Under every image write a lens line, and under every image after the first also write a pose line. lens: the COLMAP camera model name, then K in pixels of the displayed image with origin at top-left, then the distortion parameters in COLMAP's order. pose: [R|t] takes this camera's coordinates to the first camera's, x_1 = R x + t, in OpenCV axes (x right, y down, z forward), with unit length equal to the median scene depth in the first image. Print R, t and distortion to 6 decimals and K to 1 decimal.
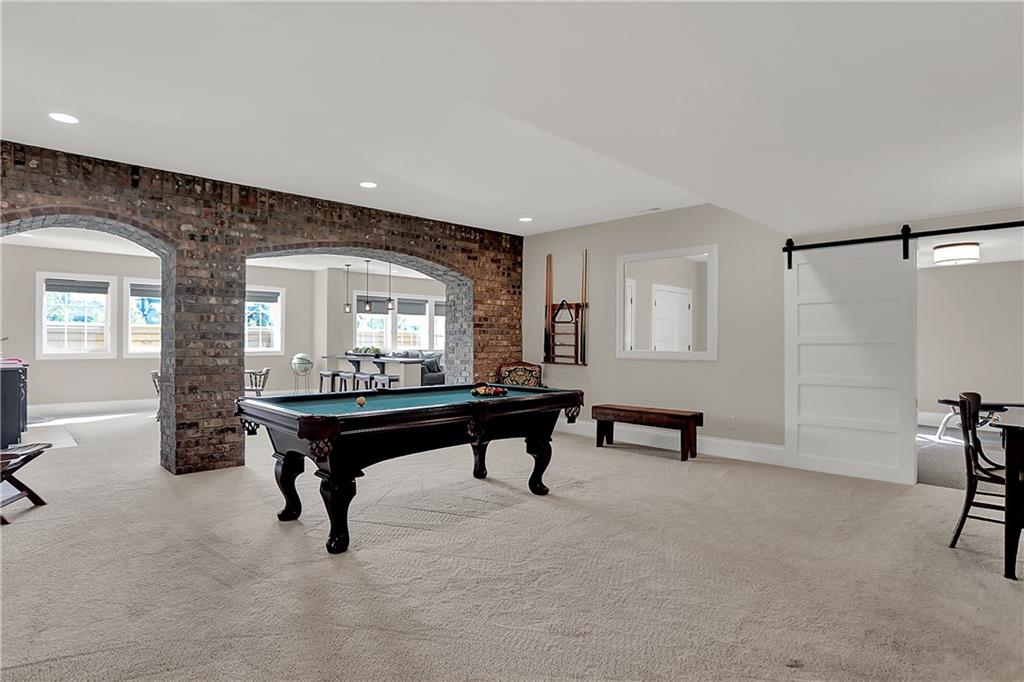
lens RADIAL K [[554.0, 0, 492.0], [0, 554.0, 336.8], [0, 0, 1]] dist [-0.062986, 0.058767]
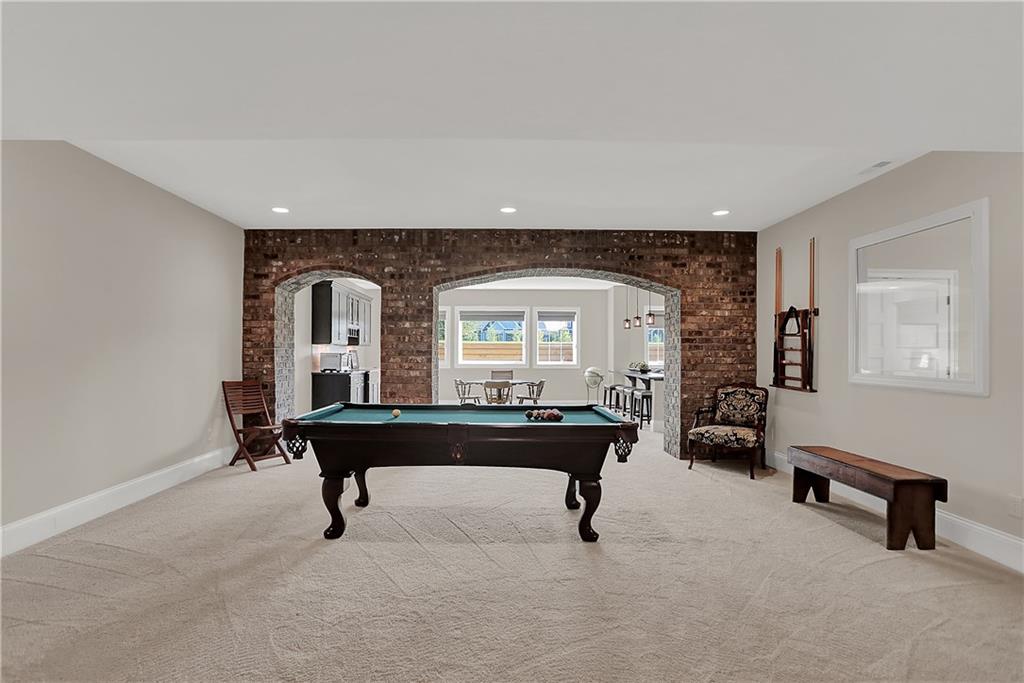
lens RADIAL K [[517.5, 0, 492.7], [0, 517.5, 344.5], [0, 0, 1]] dist [-0.053168, 0.028777]
pose [[0.729602, -0.008389, -0.683821, 0.320104], [0.001348, 0.999940, -0.010829, -0.005475], [0.683871, 0.006979, 0.729570, 0.192384]]
